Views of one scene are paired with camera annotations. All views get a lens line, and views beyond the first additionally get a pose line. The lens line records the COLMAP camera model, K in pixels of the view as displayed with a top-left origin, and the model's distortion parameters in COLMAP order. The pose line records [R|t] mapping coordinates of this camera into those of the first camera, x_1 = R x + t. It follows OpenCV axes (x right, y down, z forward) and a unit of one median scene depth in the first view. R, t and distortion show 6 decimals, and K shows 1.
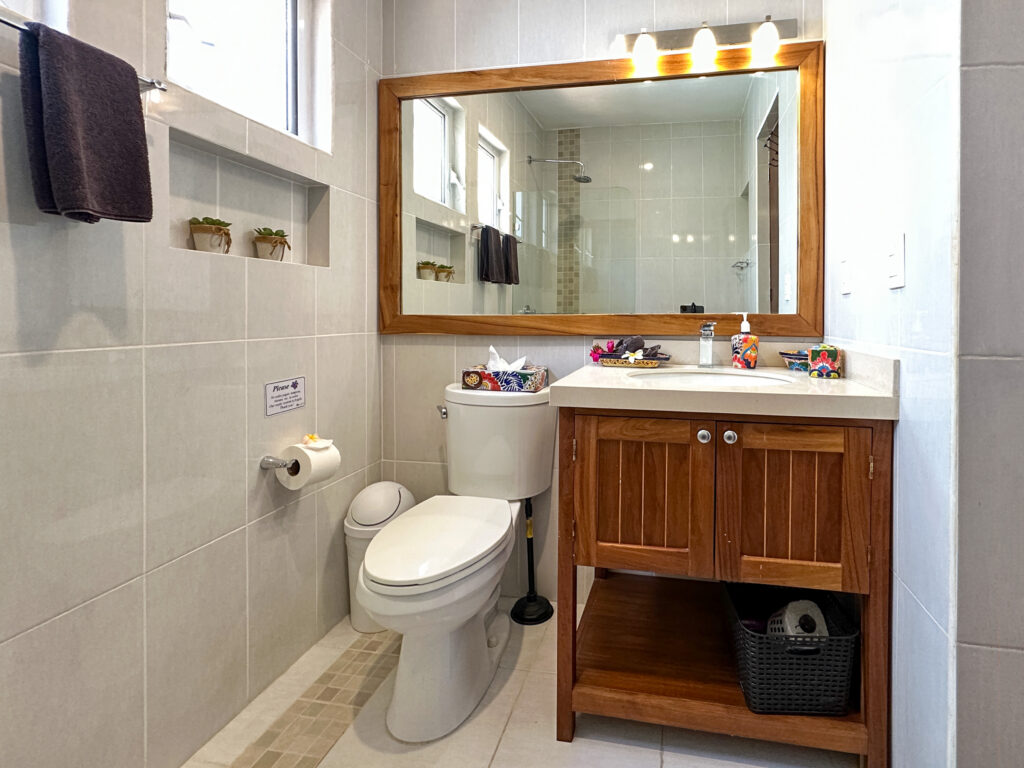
lens RADIAL K [[537.0, 0, 515.8], [0, 537.0, 322.2], [0, 0, 1]] dist [-0.000878, 0.001437]
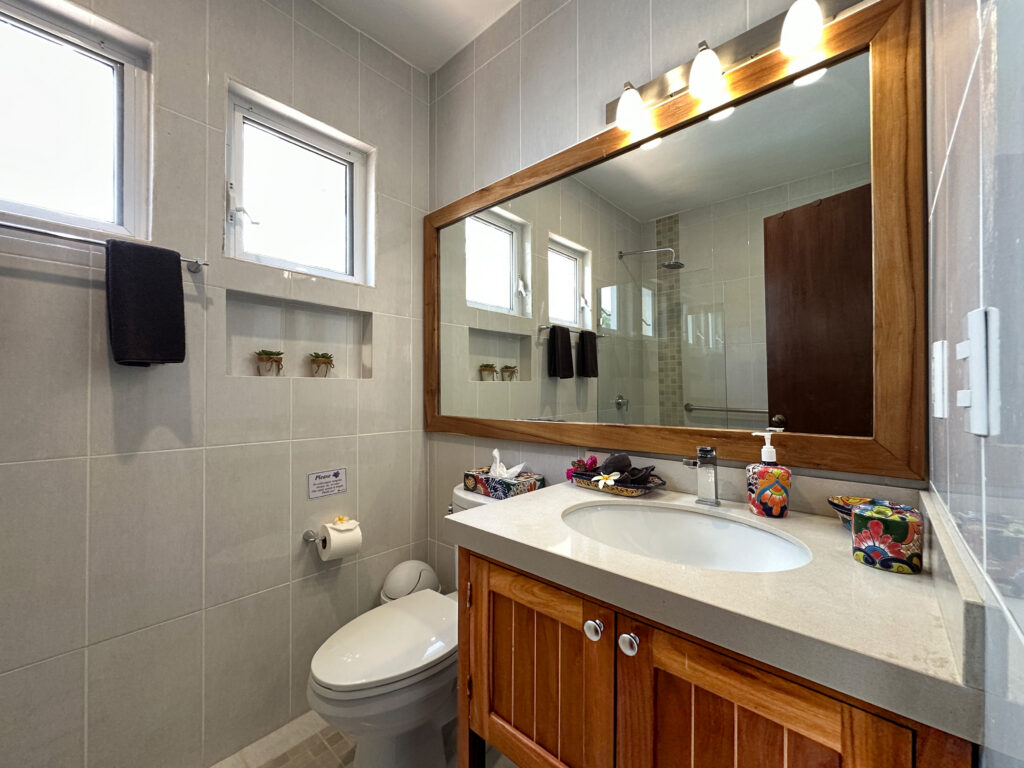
lens RADIAL K [[399.9, 0, 512.0], [0, 399.9, 384.0], [0, 0, 1]] dist [-0.003744, -0.000072]
pose [[0.853430, -0.014944, -0.520993, 0.402535], [0.009041, 0.999863, -0.013871, -0.073711], [0.521129, 0.007128, 0.853448, 0.383014]]
